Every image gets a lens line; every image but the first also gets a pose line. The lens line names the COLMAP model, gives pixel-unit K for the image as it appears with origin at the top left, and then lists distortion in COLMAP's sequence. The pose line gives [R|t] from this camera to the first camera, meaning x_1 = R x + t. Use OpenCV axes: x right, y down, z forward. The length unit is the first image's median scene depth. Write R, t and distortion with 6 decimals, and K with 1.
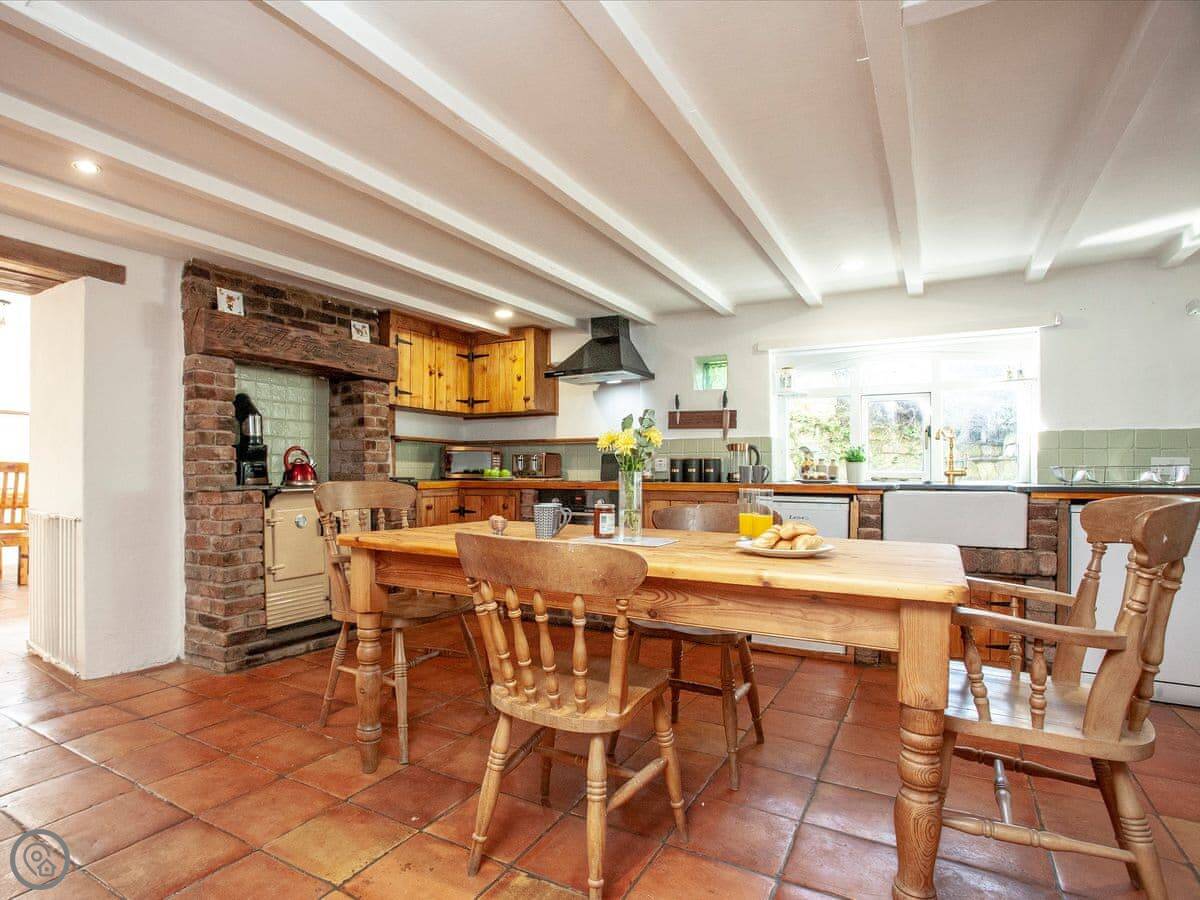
lens RADIAL K [[656.8, 0, 595.4], [0, 656.8, 459.4], [0, 0, 1]] dist [-0.057217, -0.000674]
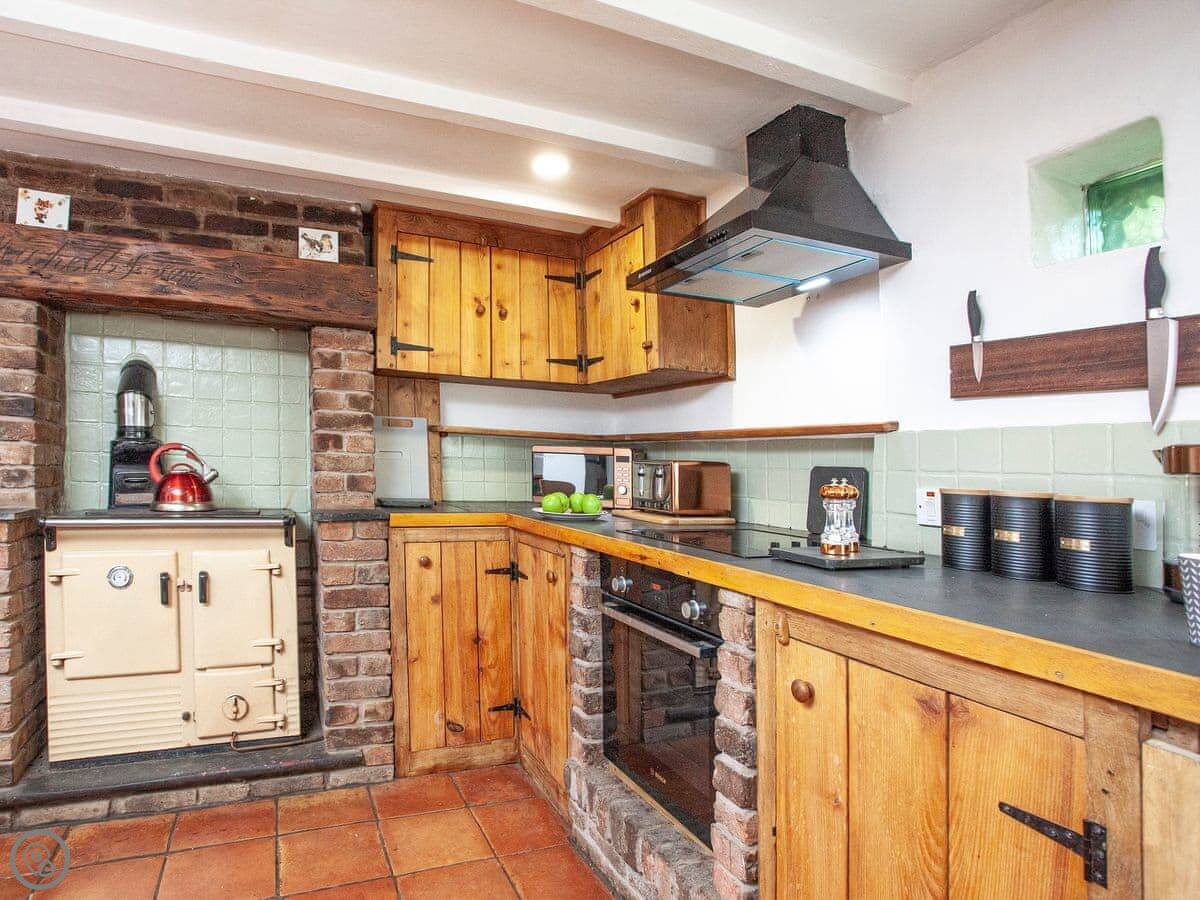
lens RADIAL K [[709.6, 0, 564.0], [0, 709.6, 401.7], [0, 0, 1]] dist [-0.028683, -0.000897]
pose [[0.777994, -0.028736, -0.627615, 0.190713], [-0.018563, 0.997466, -0.068681, -0.018061], [0.627998, 0.065084, 0.775489, 0.636714]]
